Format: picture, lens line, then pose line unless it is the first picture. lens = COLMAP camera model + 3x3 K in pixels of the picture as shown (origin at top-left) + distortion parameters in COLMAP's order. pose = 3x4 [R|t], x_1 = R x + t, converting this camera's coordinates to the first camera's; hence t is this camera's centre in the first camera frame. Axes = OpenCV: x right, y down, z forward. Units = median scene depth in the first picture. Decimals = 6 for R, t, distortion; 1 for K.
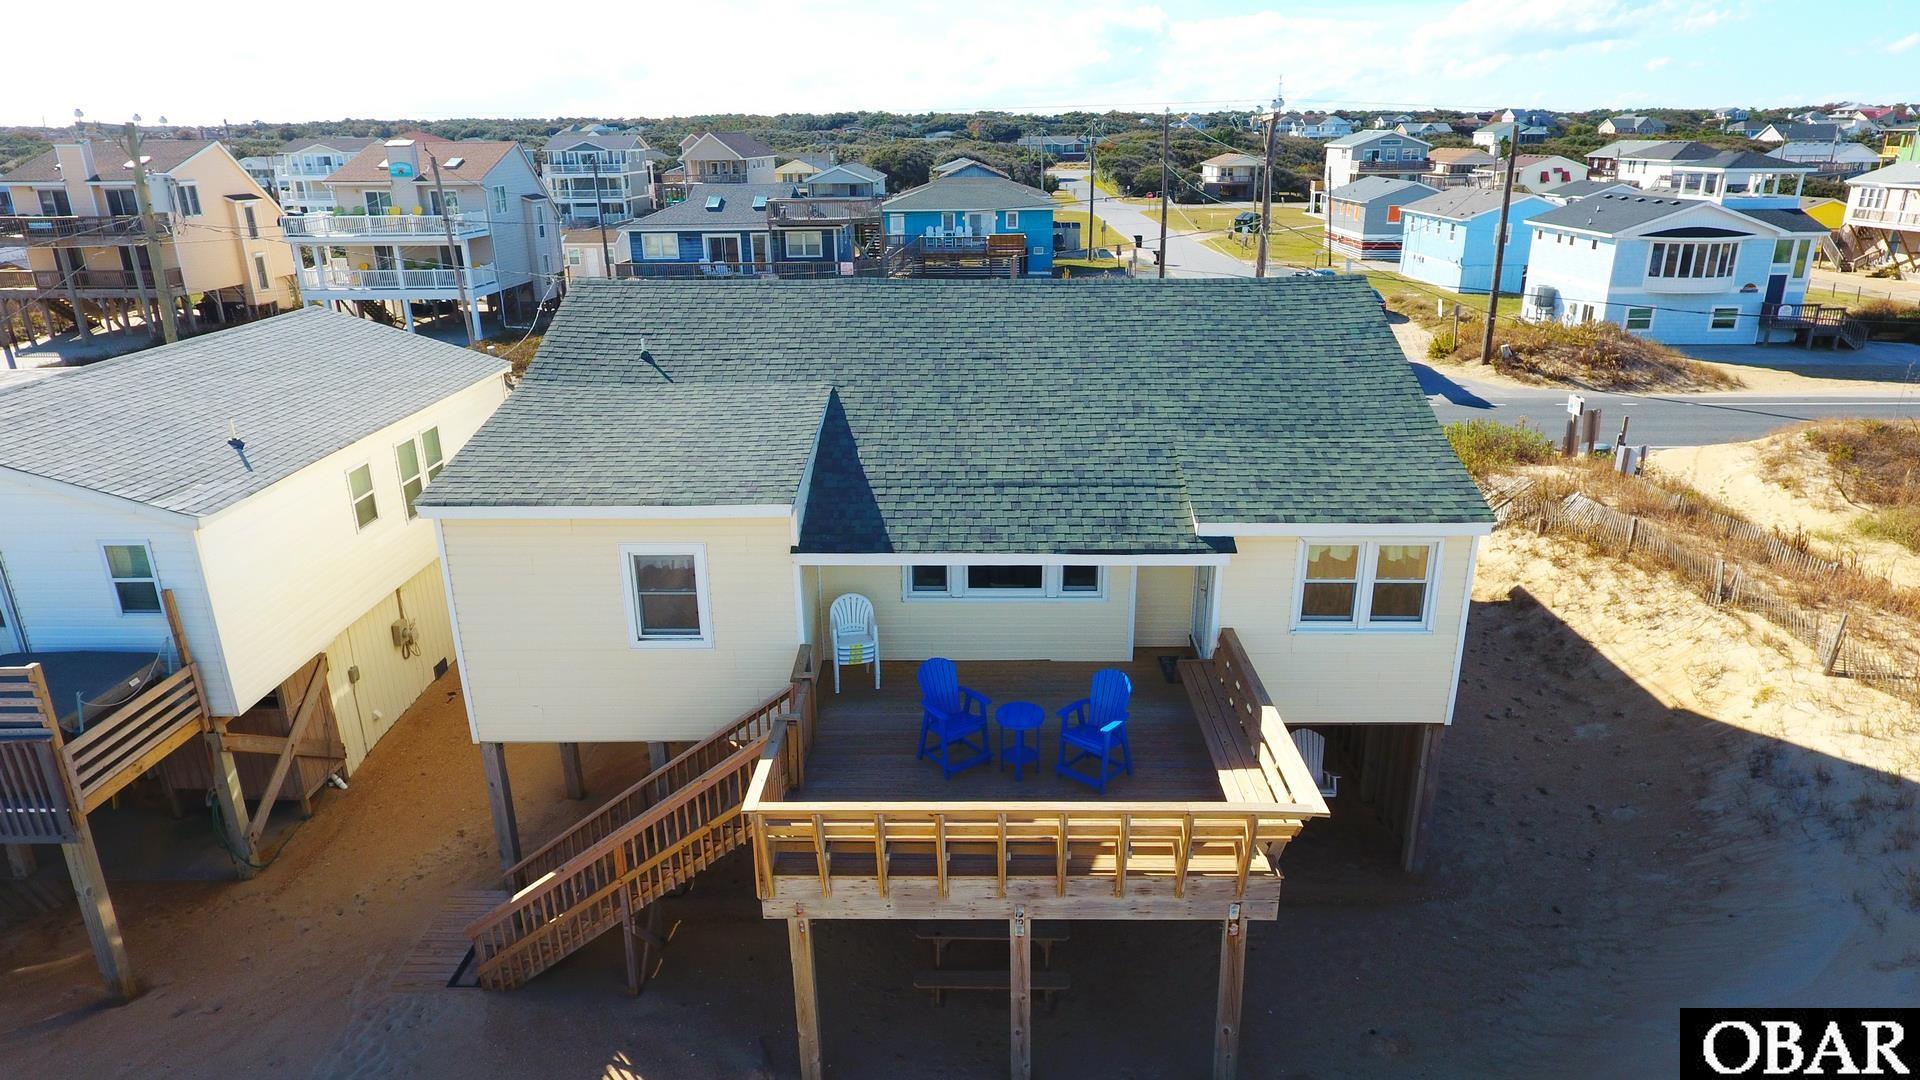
lens RADIAL K [[1126.5, 0, 964.2], [0, 1126.5, 531.8], [0, 0, 1]] dist [0.002229, 0.003321]
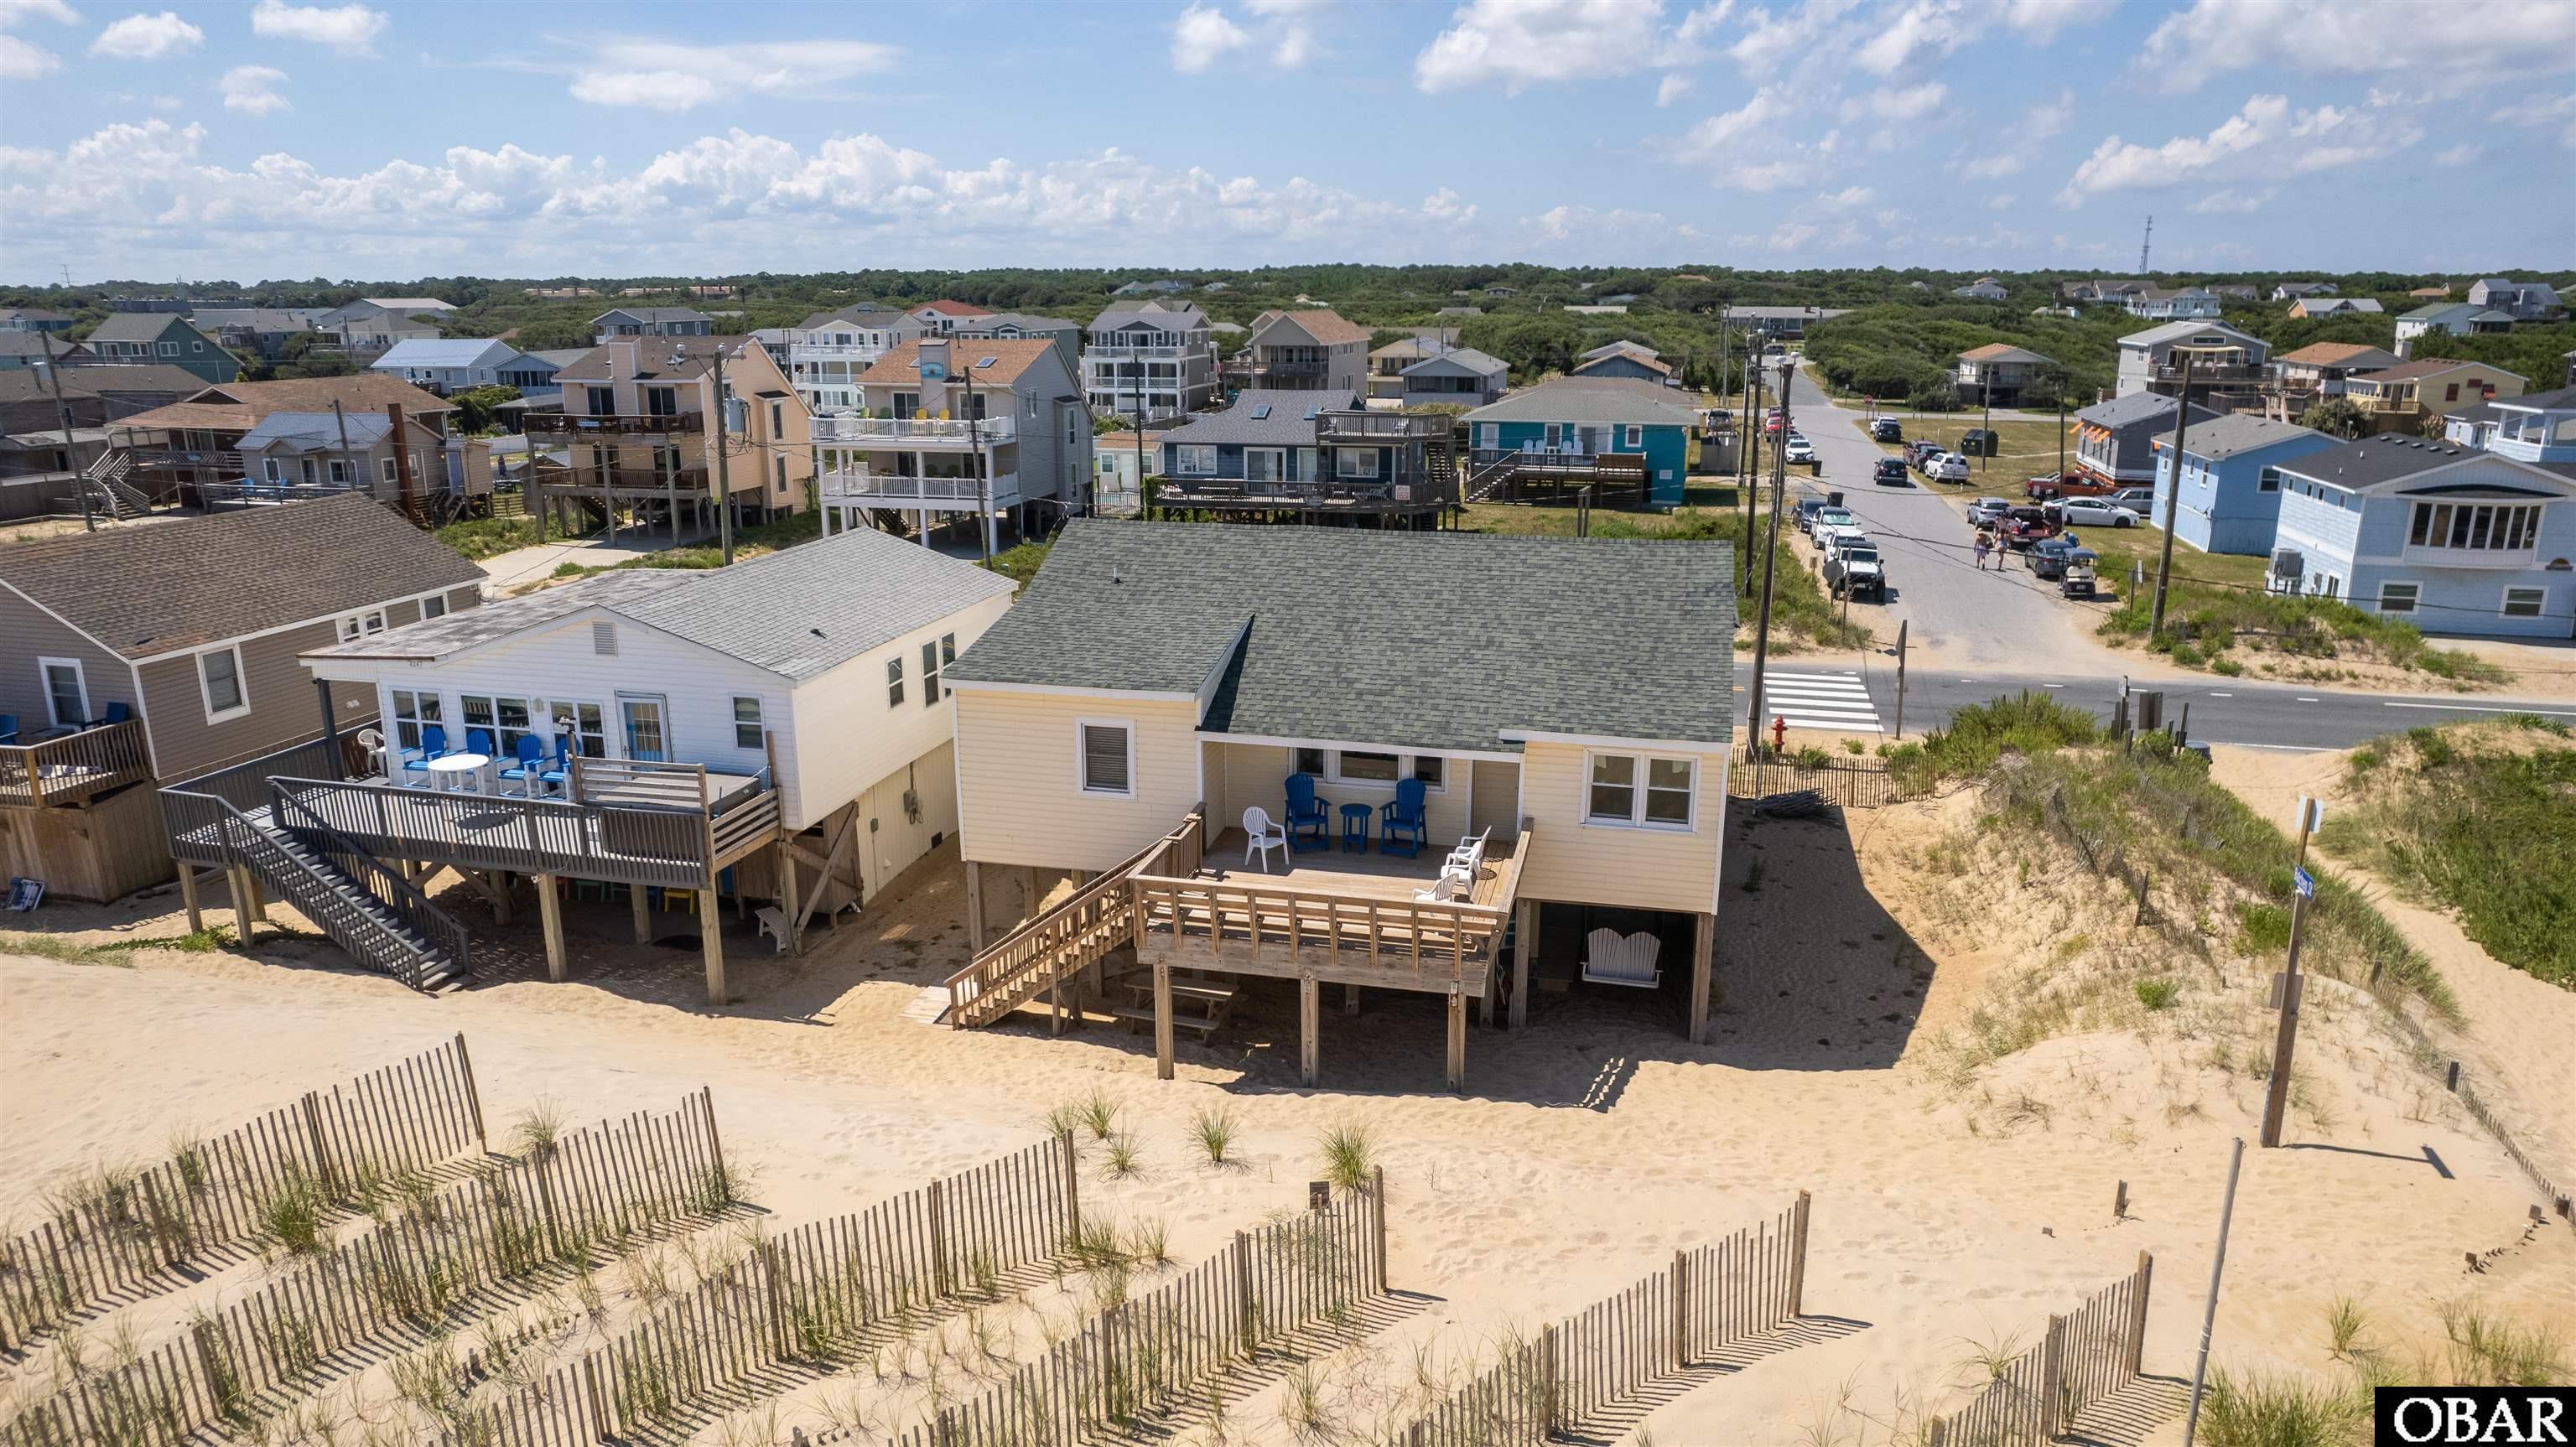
lens RADIAL K [[1599.1, 0, 1288.0], [0, 1599.1, 723.5], [0, 0, 1]] dist [-0.021638, 0.002316]
pose [[0.974896, 0.066160, -0.212606, 0.241175], [-0.081954, 0.994426, -0.066342, 0.085544], [0.207032, 0.082101, 0.974883, -0.564257]]
